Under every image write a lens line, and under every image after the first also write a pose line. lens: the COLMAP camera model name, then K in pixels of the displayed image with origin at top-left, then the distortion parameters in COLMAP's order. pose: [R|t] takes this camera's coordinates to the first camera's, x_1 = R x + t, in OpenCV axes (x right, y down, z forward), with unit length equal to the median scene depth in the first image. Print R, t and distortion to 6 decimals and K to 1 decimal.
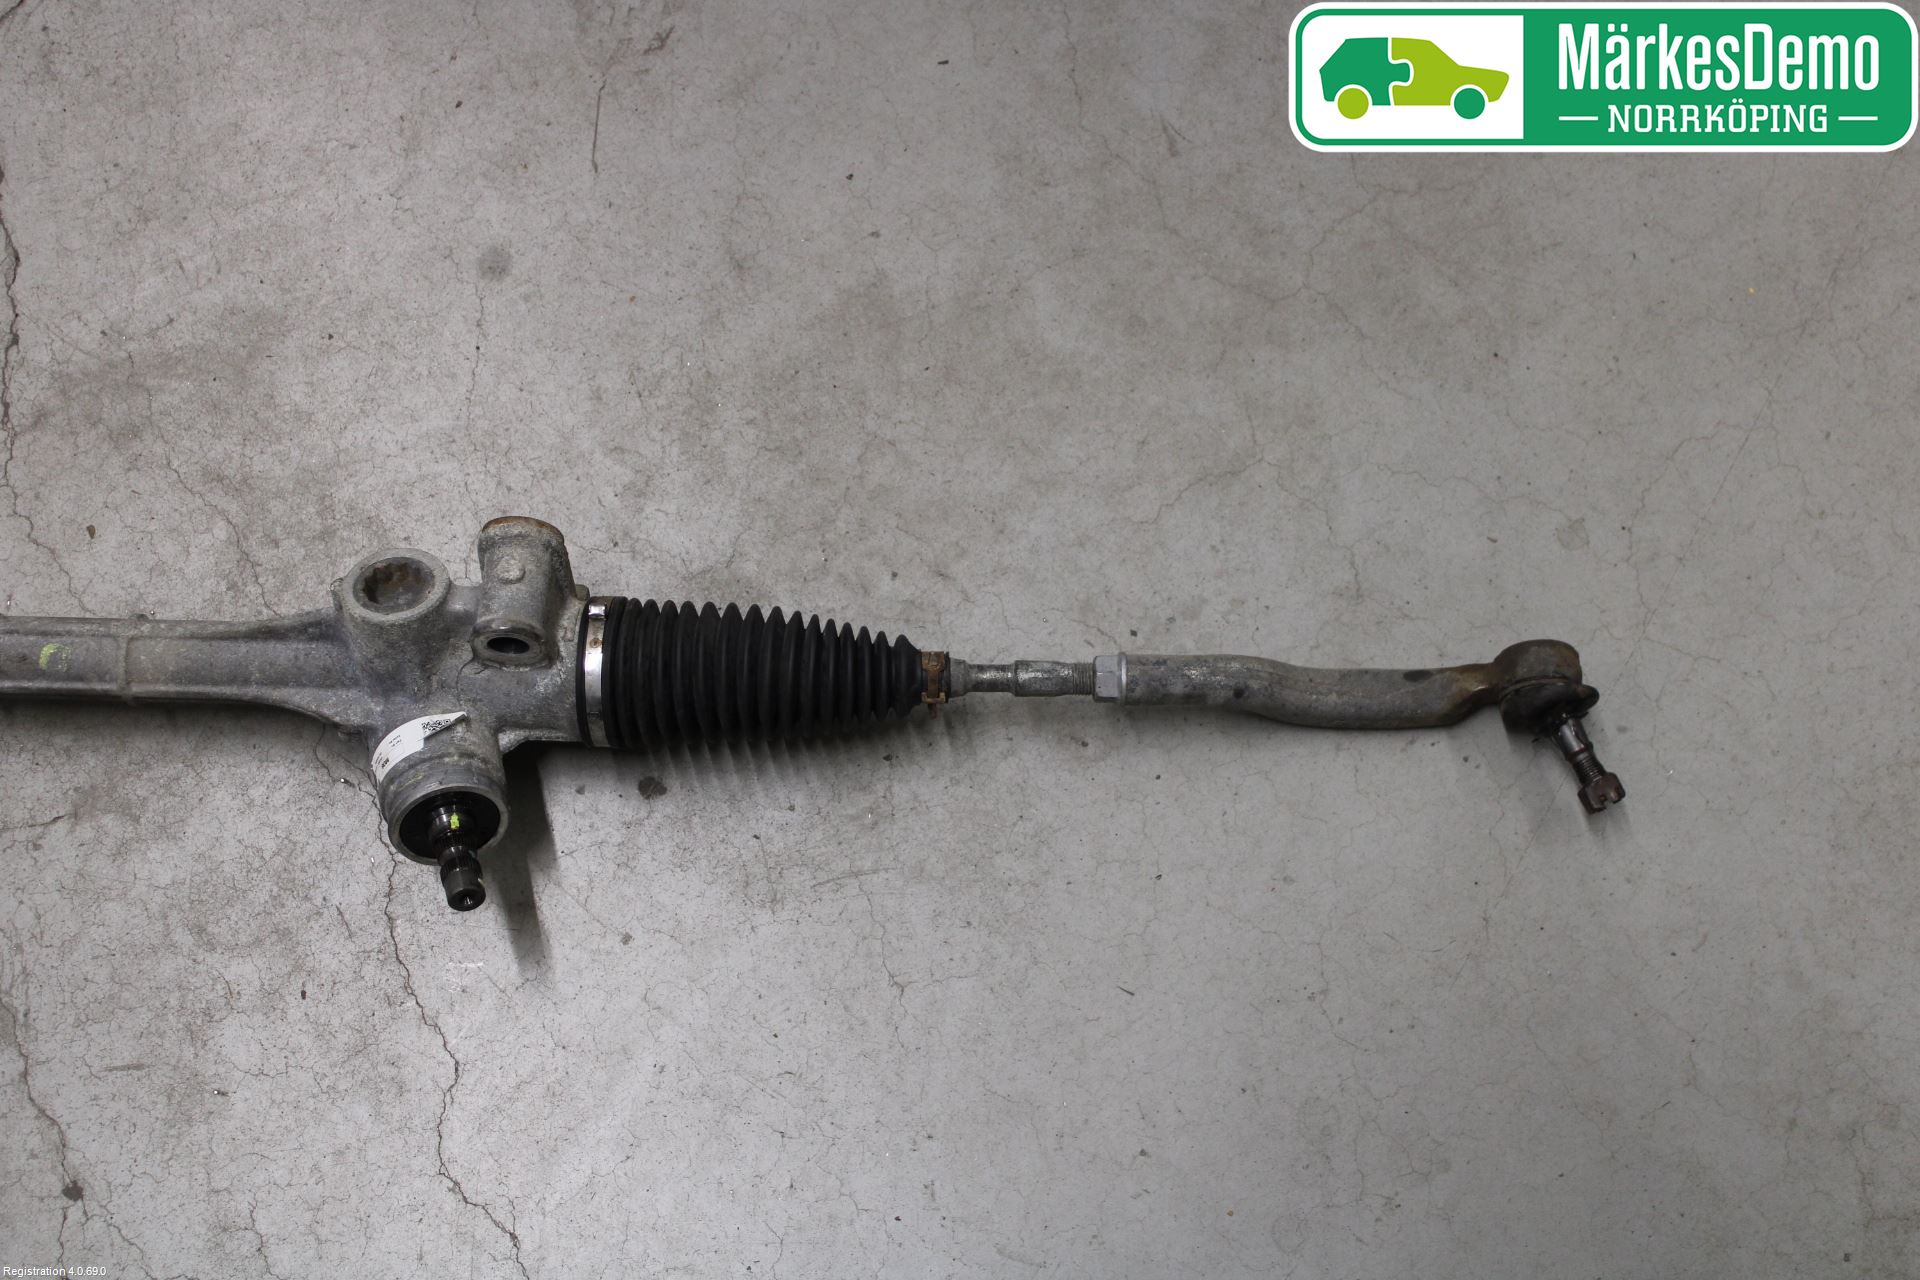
lens RADIAL K [[2808.9, 0, 960.0], [0, 2808.9, 640.0], [0, 0, 1]] dist [-0.024246, 0.122402]
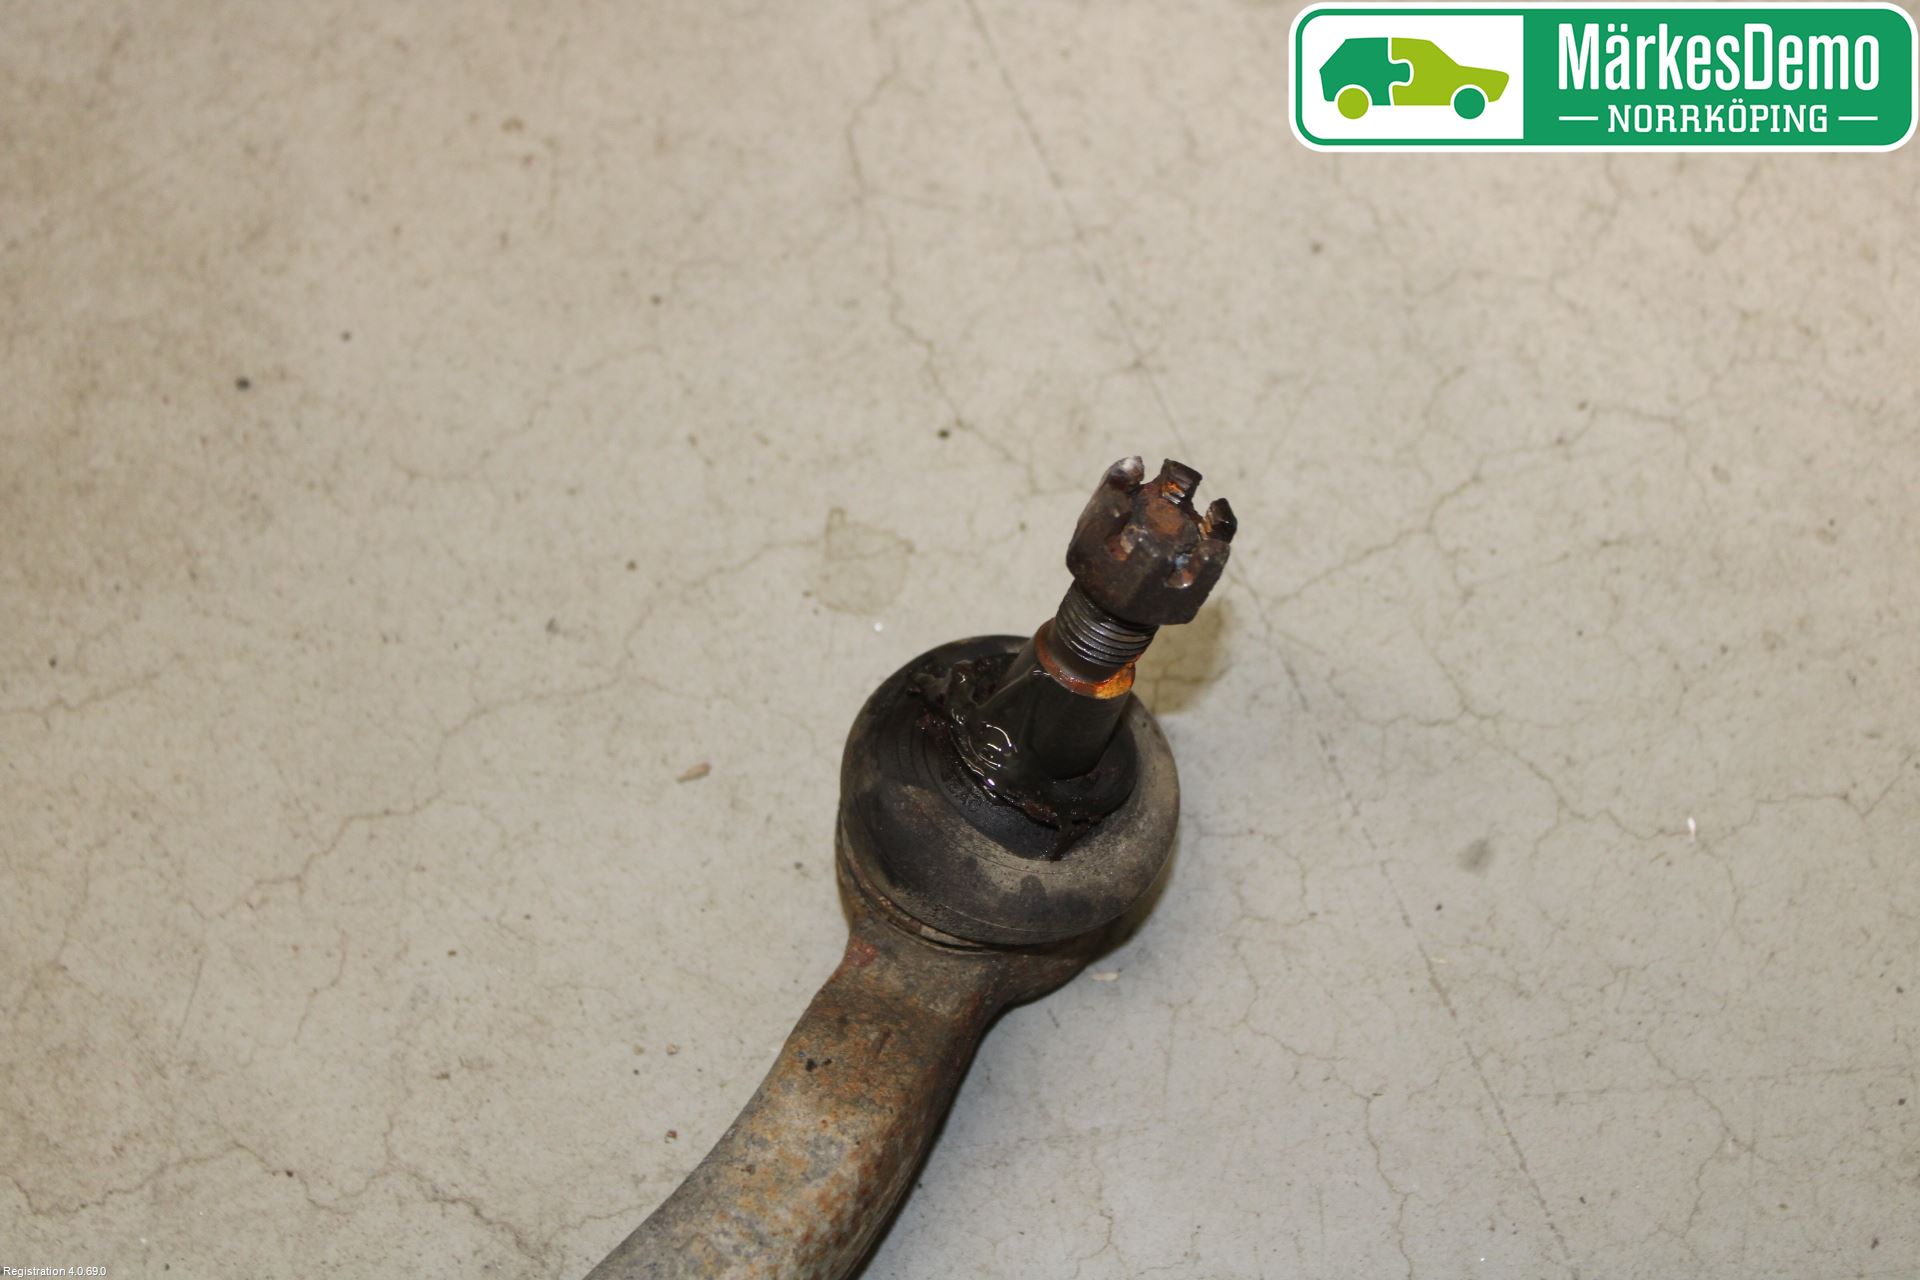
lens RADIAL K [[3653.4, 0, 960.0], [0, 3653.4, 640.0], [0, 0, 1]] dist [0.013440, 0.048989]
pose [[0.624129, -0.725517, 0.289980, 0.104344], [0.764075, 0.644309, -0.032499, -0.010961], [-0.163258, 0.241850, 0.956481, 0.615462]]
